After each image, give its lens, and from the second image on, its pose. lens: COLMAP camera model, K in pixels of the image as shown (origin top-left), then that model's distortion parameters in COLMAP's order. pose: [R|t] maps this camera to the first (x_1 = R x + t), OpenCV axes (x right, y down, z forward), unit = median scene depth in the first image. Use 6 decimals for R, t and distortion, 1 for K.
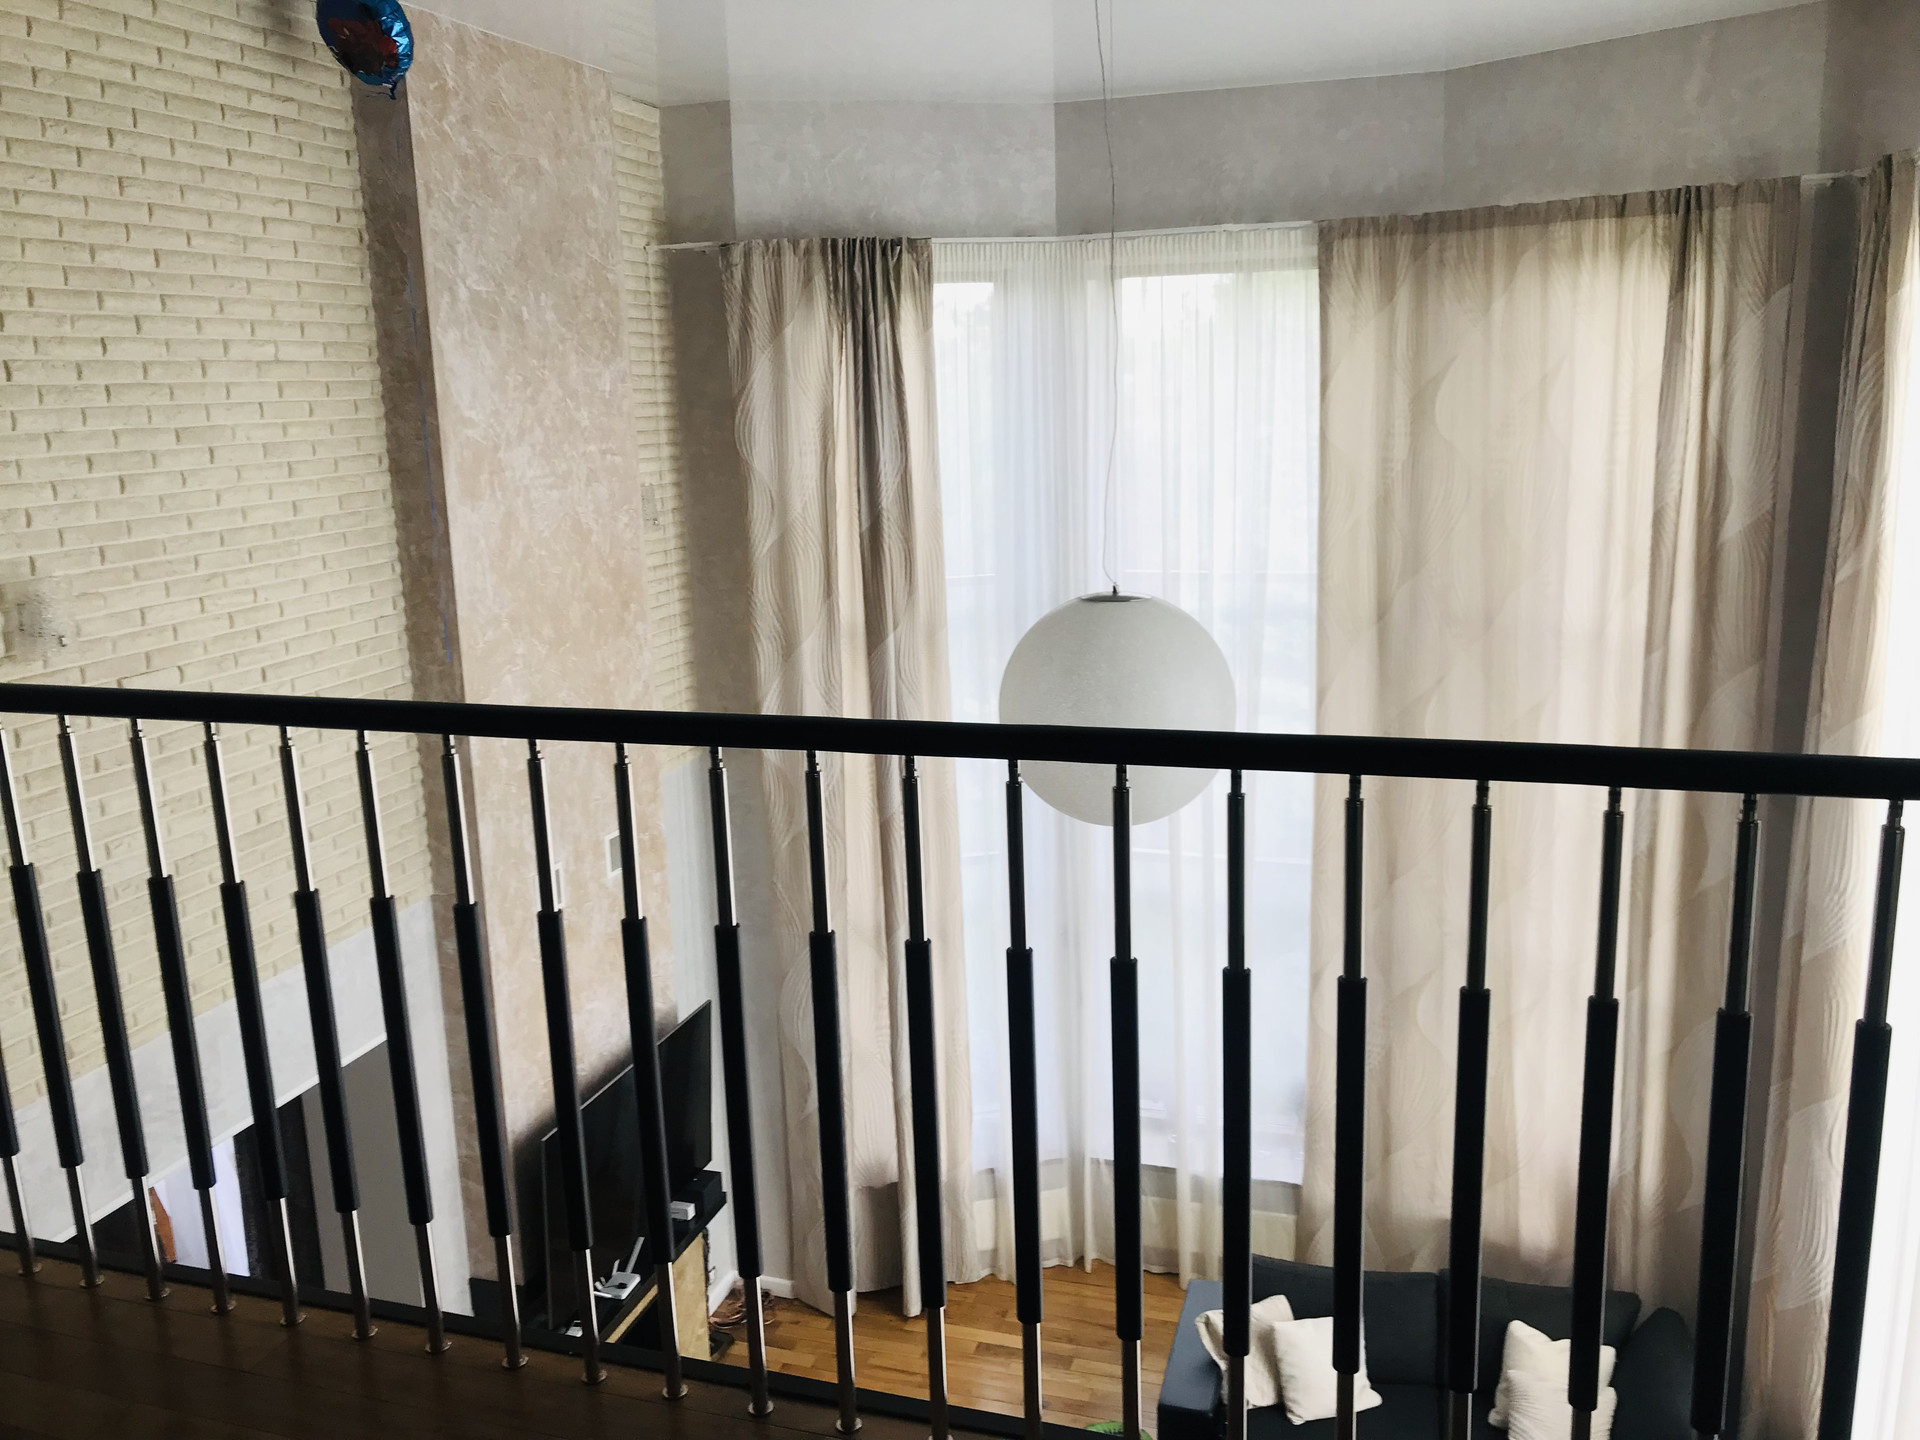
lens RADIAL K [[1587.8, 0, 956.2], [0, 1587.8, 720.7], [0, 0, 1]] dist [0.036777, -0.035740]
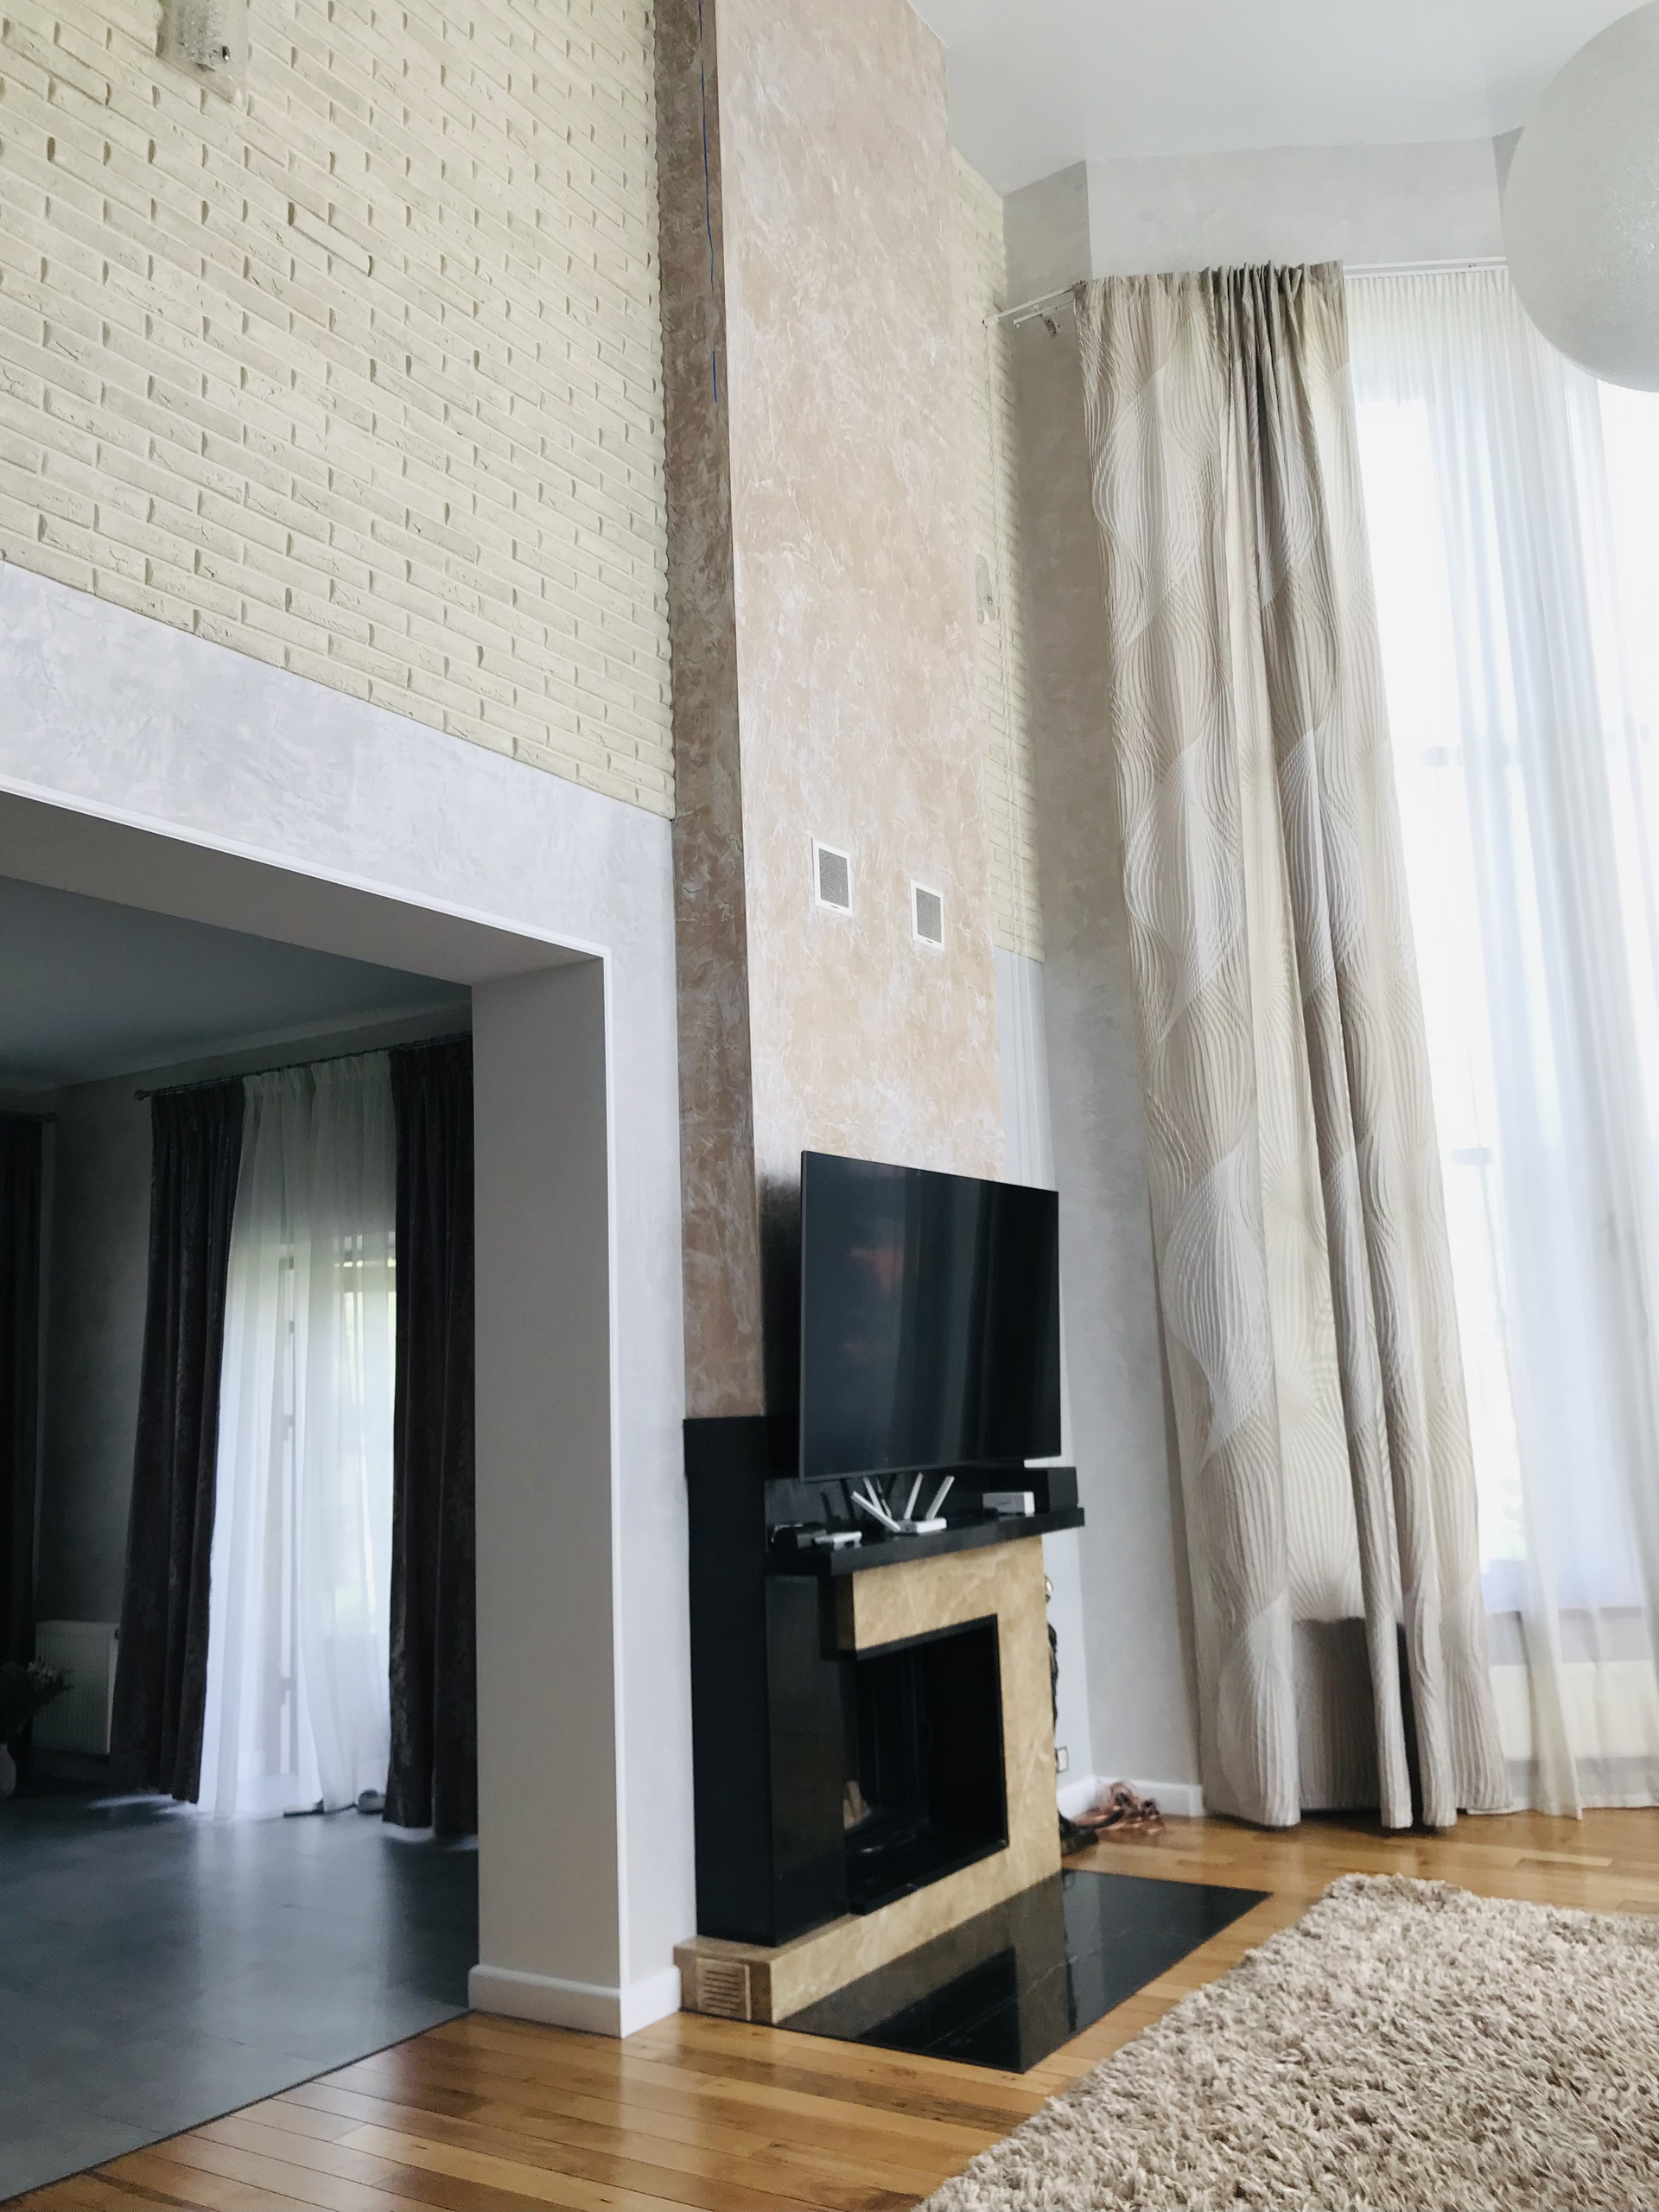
lens RADIAL K [[1829.3, 0, 838.1], [0, 1829.3, 1103.9], [0, 0, 1]] dist [0.036777, -0.035740]
pose [[0.963473, -0.053195, -0.262470, -0.038917], [-0.045088, 0.933864, -0.354774, 0.423839], [0.263984, 0.353649, 0.897354, 0.266845]]
